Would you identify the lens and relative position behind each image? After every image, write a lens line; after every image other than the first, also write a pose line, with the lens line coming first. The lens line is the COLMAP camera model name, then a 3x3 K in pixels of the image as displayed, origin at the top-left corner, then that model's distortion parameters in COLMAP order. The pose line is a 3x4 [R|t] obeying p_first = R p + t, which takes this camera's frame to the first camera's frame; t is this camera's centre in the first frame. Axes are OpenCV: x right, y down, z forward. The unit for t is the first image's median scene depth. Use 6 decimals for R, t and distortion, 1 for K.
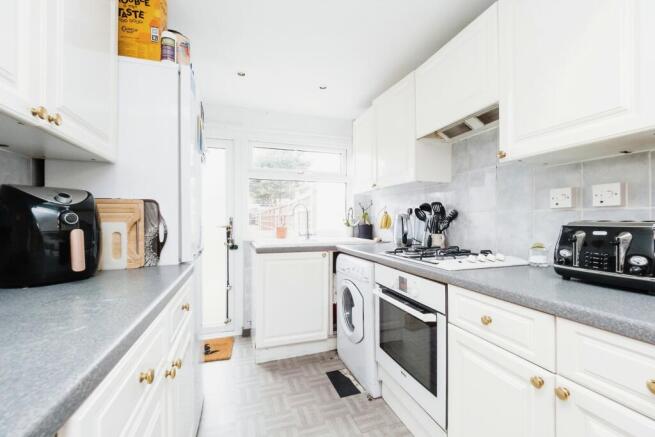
lens RADIAL K [[278.0, 0, 330.8], [0, 278.0, 217.8], [0, 0, 1]] dist [-0.009812, -0.000245]
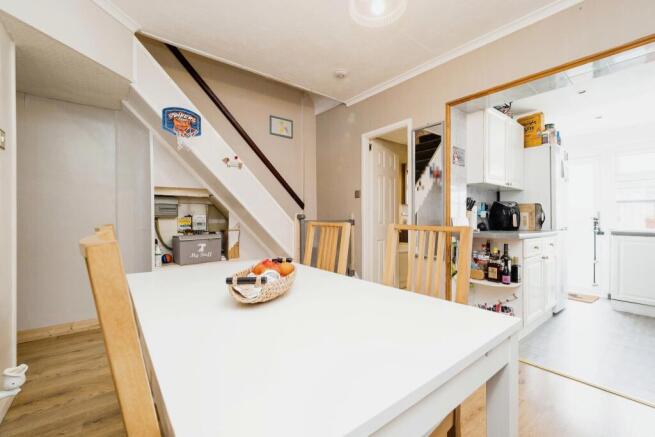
lens RADIAL K [[278.0, 0, 330.8], [0, 278.0, 217.8], [0, 0, 1]] dist [-0.009812, -0.000245]
pose [[0.339258, -0.002412, -0.940690, 1.034392], [0.000745, 0.999997, -0.002295, 0.065461], [0.940693, 0.000078, 0.339259, -1.562259]]
